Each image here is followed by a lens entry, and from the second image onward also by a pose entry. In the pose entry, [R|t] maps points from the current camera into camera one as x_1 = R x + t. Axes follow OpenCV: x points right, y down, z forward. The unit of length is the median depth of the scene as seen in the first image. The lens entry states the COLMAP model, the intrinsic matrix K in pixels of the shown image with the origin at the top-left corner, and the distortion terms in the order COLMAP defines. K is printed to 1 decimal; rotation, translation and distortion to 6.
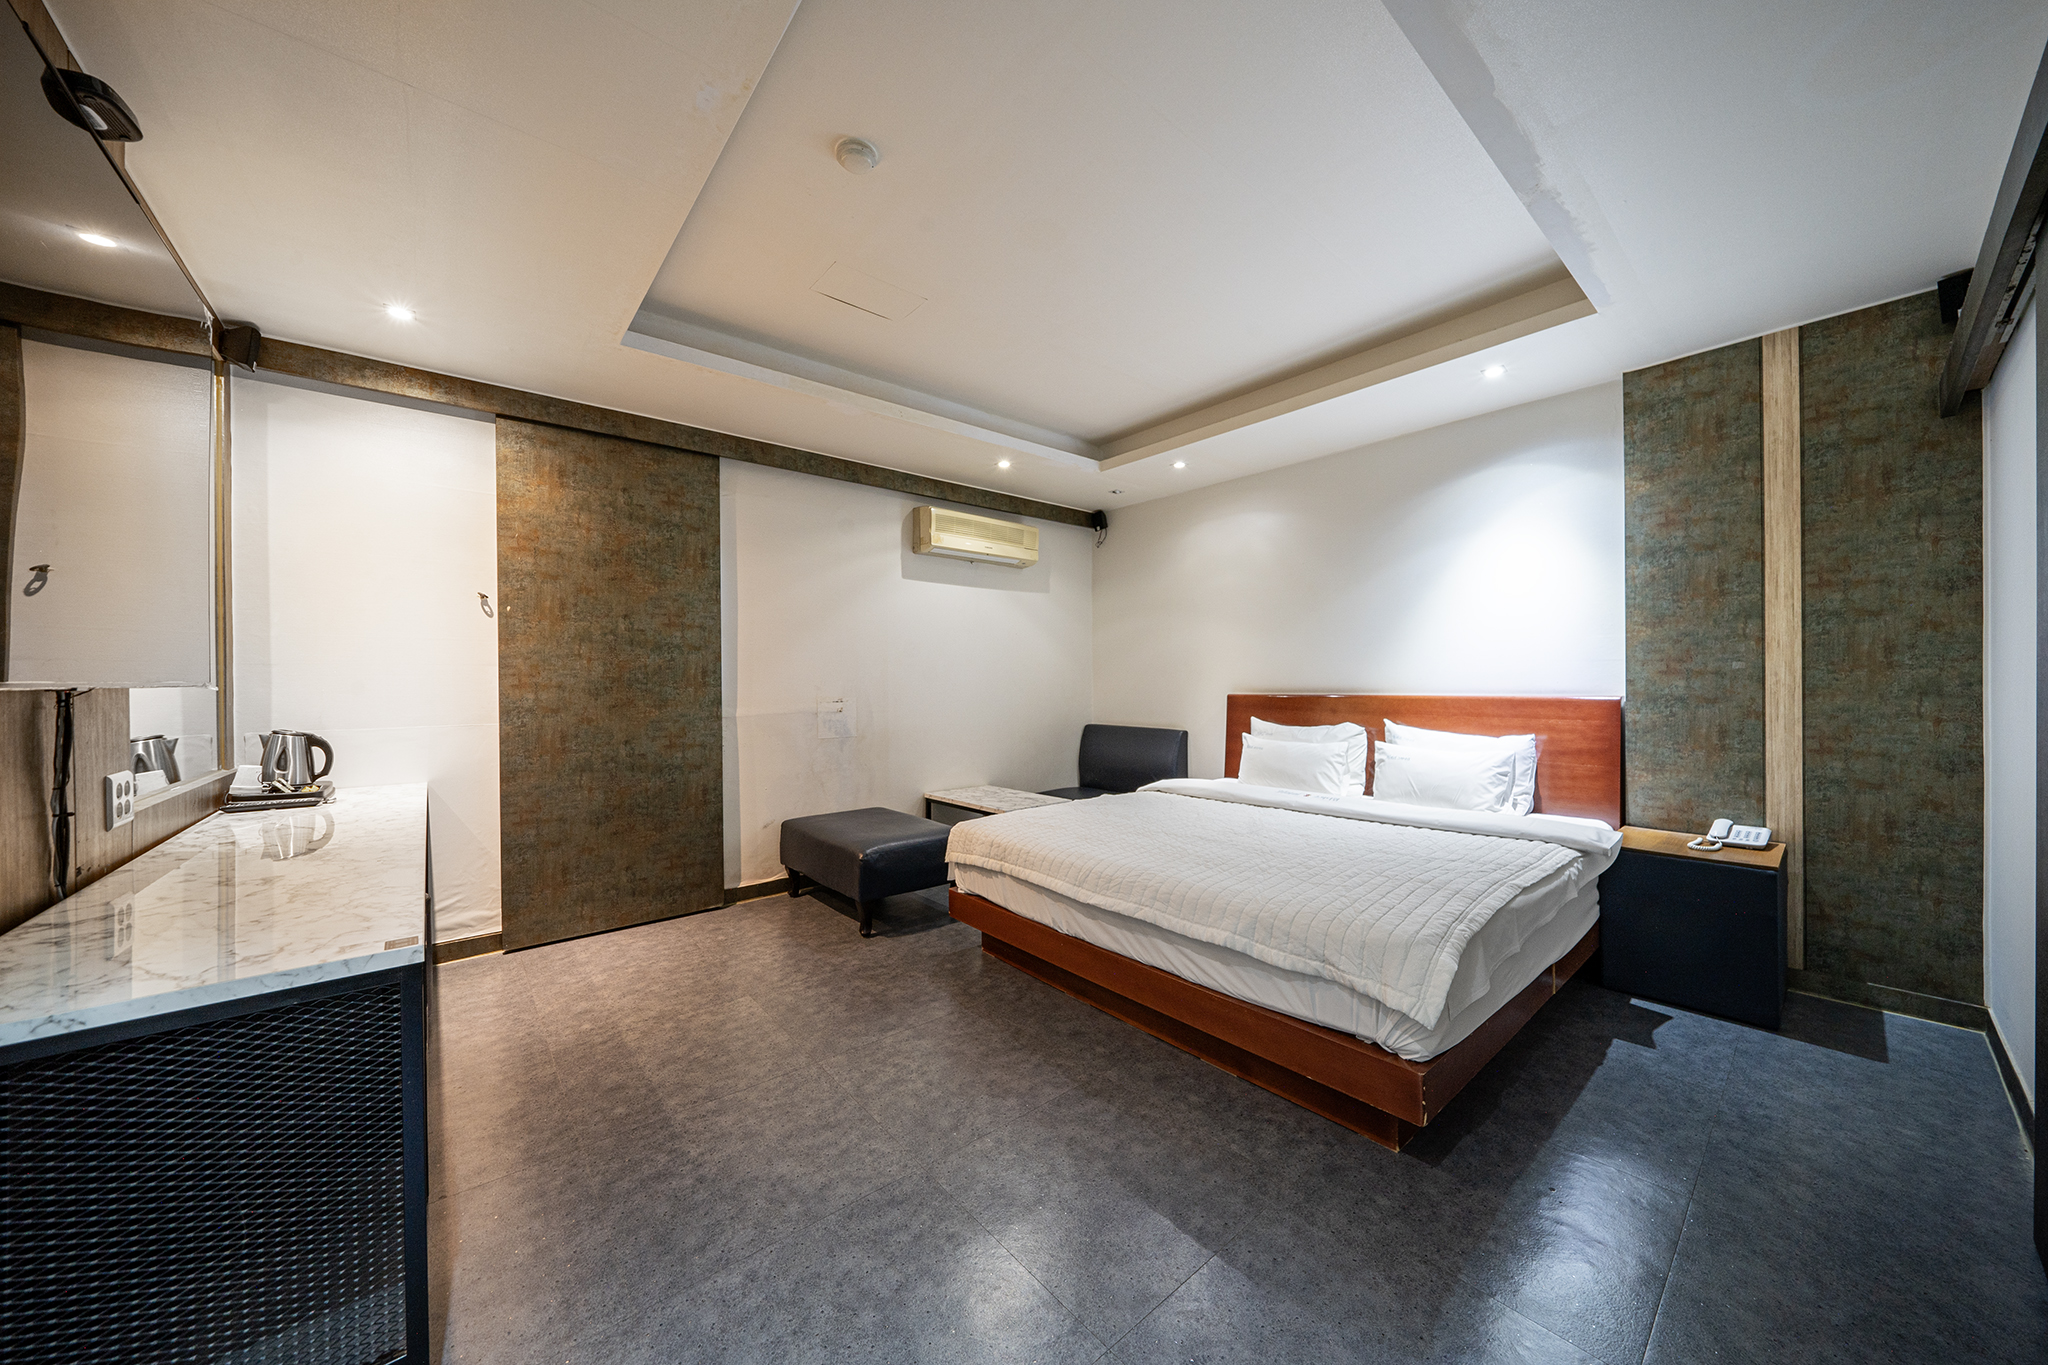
lens RADIAL K [[700.1, 0, 1038.7], [0, 700.1, 685.1], [0, 0, 1]] dist [-0.001114, -0.000013]
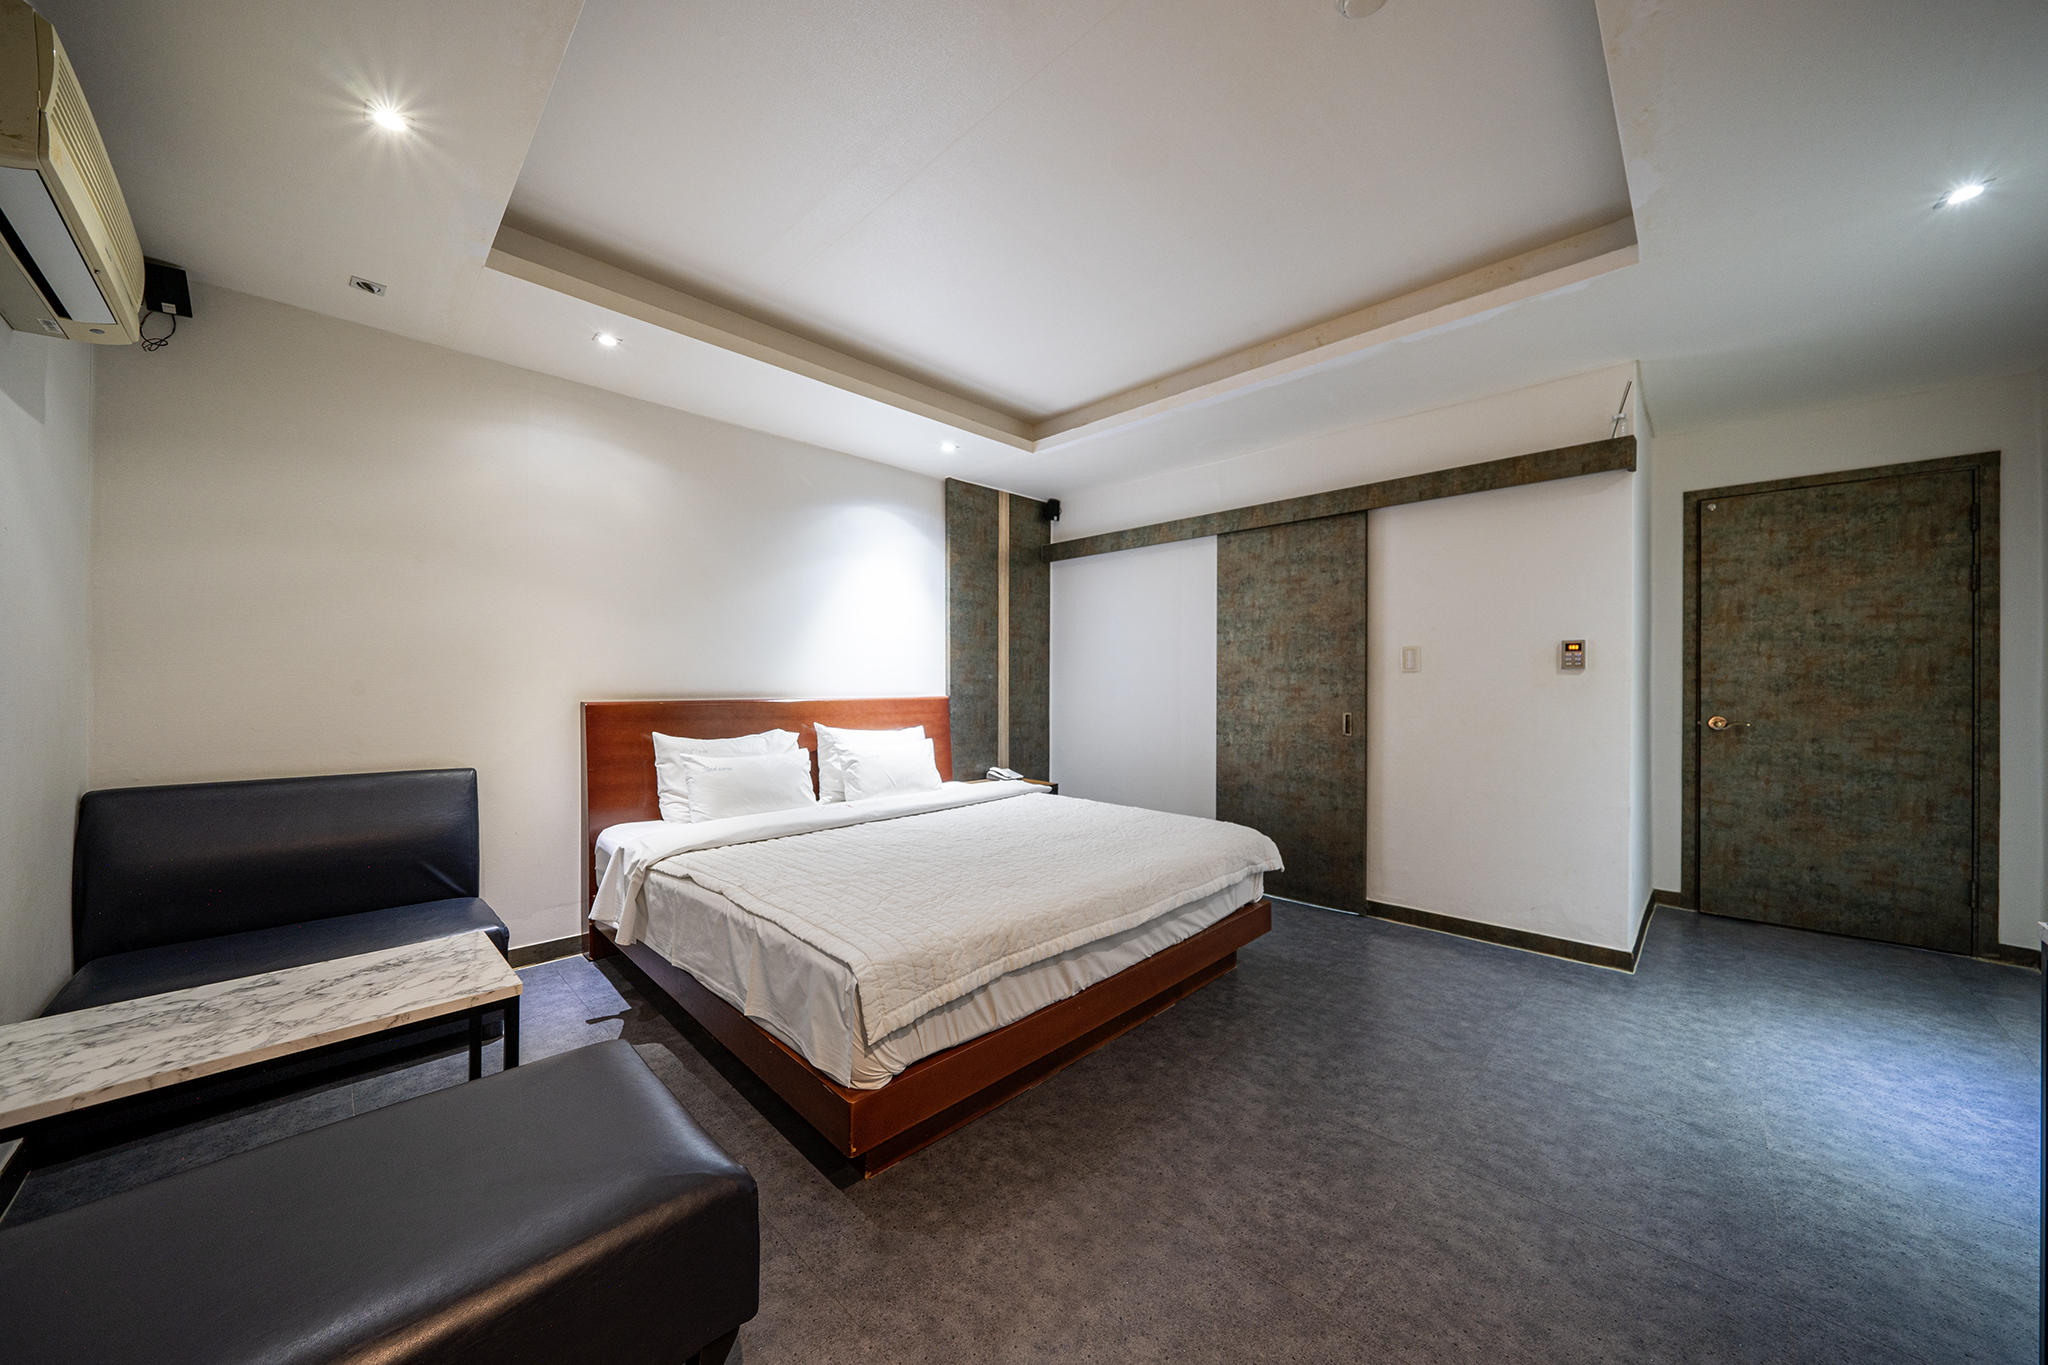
lens RADIAL K [[700.1, 0, 1038.7], [0, 700.1, 685.1], [0, 0, 1]] dist [-0.001114, -0.000013]
pose [[-0.090708, 0.006190, 0.995858, -0.717069], [0.002797, 0.999978, -0.005960, 0.002347], [-0.995874, 0.002245, -0.090724, 1.042486]]
